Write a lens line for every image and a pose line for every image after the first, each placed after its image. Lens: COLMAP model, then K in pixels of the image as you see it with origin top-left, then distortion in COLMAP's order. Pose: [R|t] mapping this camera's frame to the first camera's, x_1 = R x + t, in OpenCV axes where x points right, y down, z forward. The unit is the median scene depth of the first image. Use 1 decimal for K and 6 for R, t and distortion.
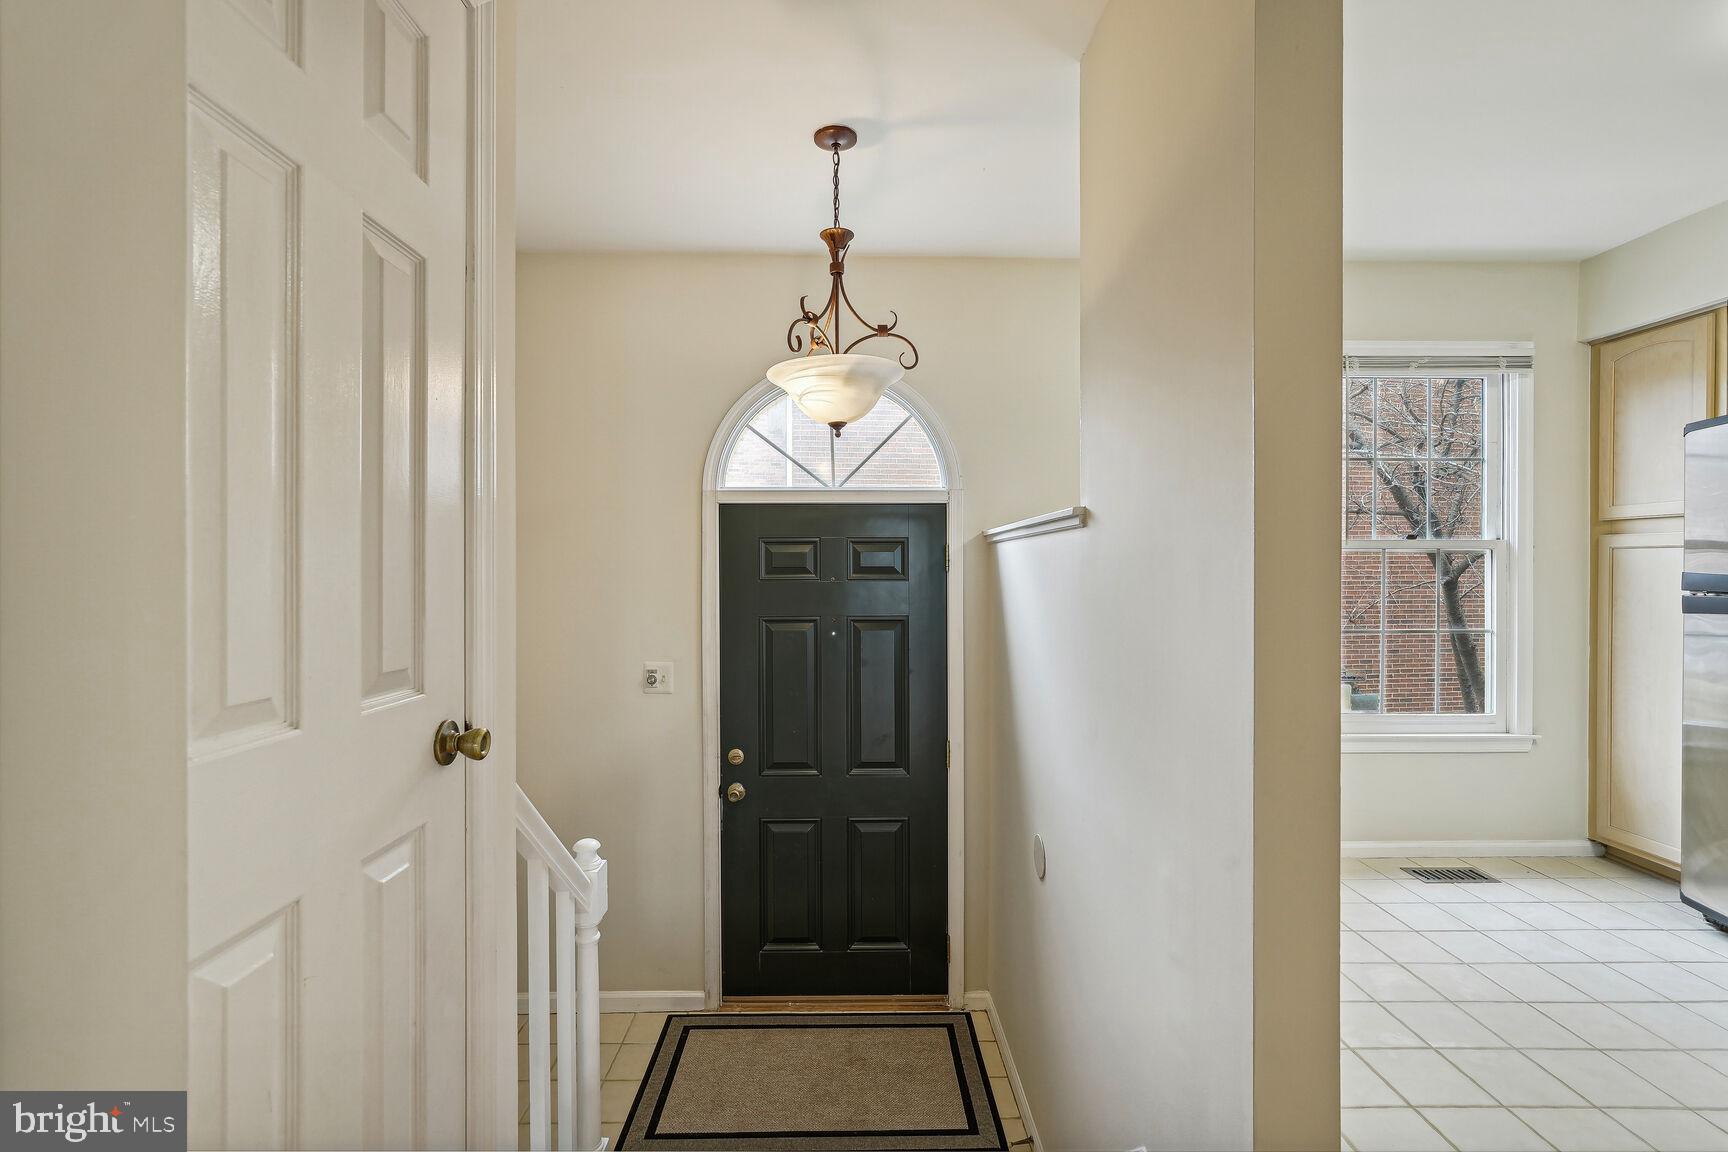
lens RADIAL K [[787.2, 0, 862.0], [0, 787.2, 570.3], [0, 0, 1]] dist [-0.010551, 0.003932]
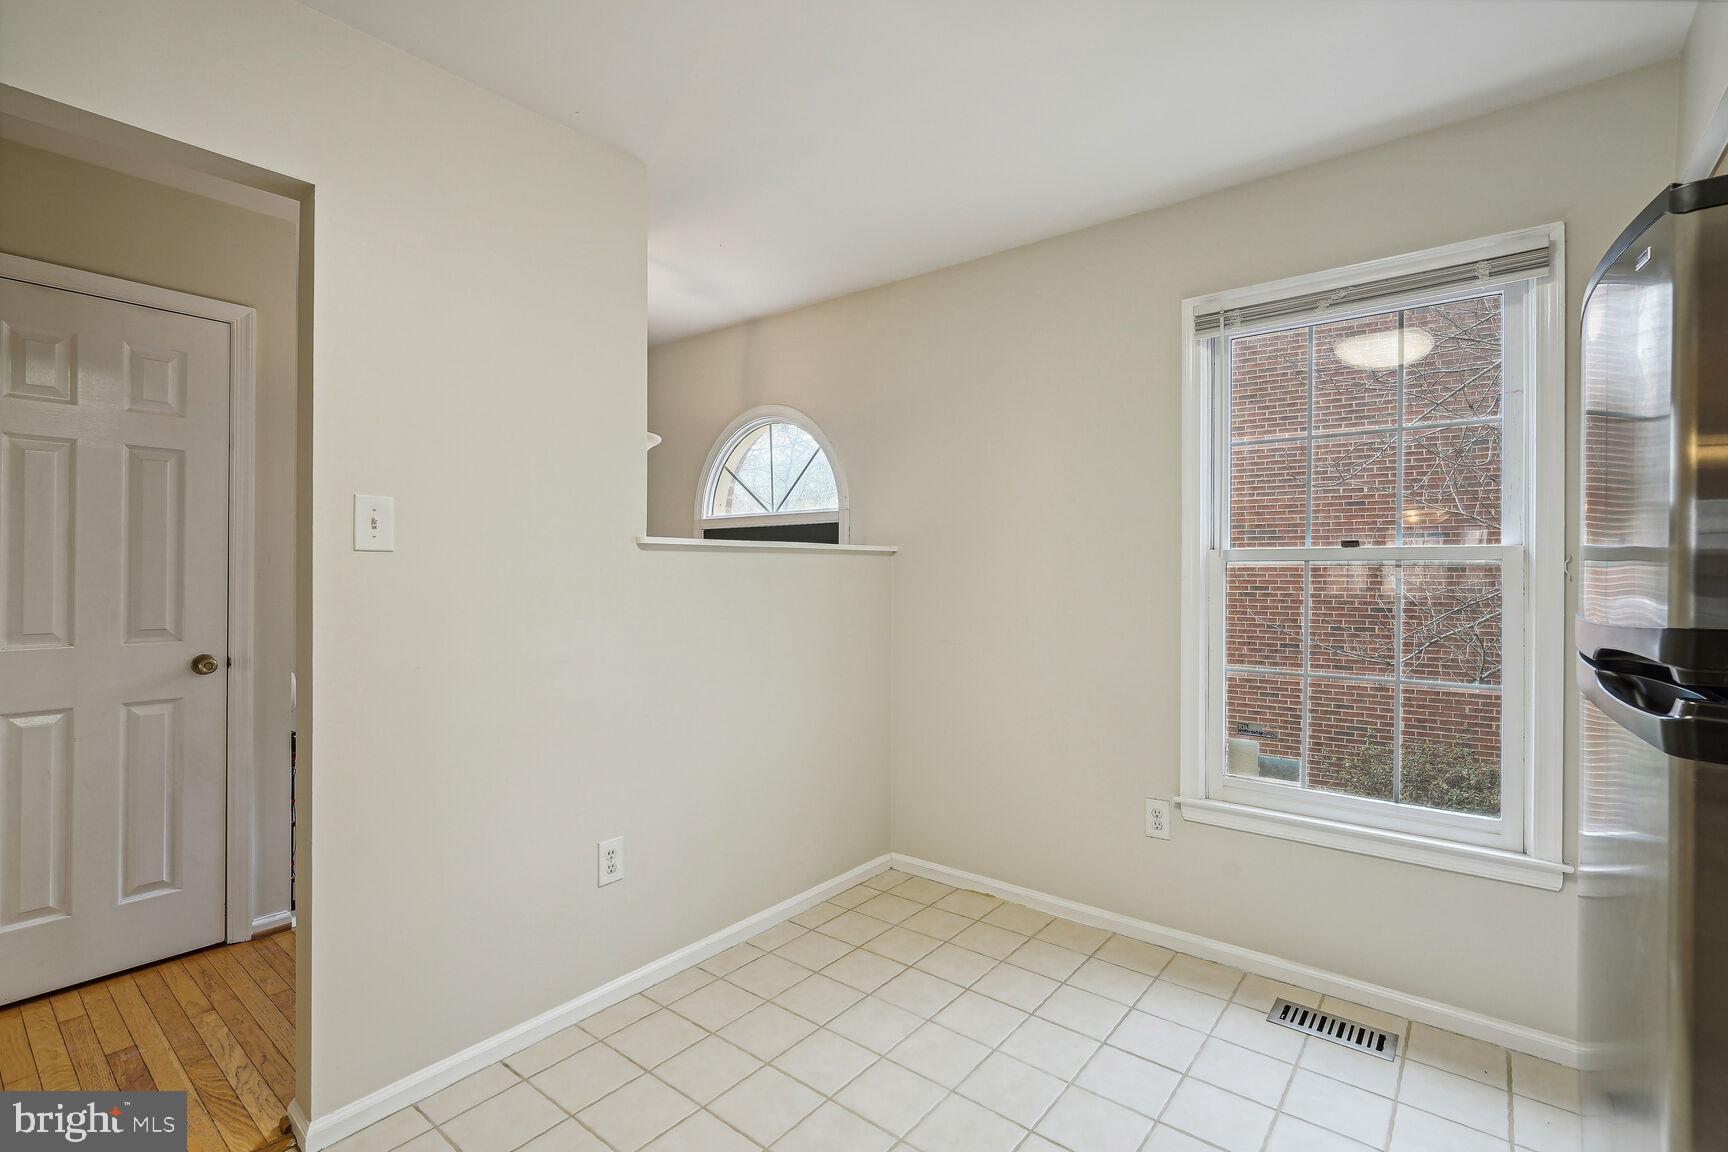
lens RADIAL K [[787.2, 0, 864.4], [0, 787.2, 568.3], [0, 0, 1]] dist [-0.010551, 0.003932]
pose [[0.764547, -0.000184, -0.644567, 0.836062], [-0.002152, 0.999994, -0.002838, -0.017754], [0.644564, 0.003557, 0.764542, 0.182898]]
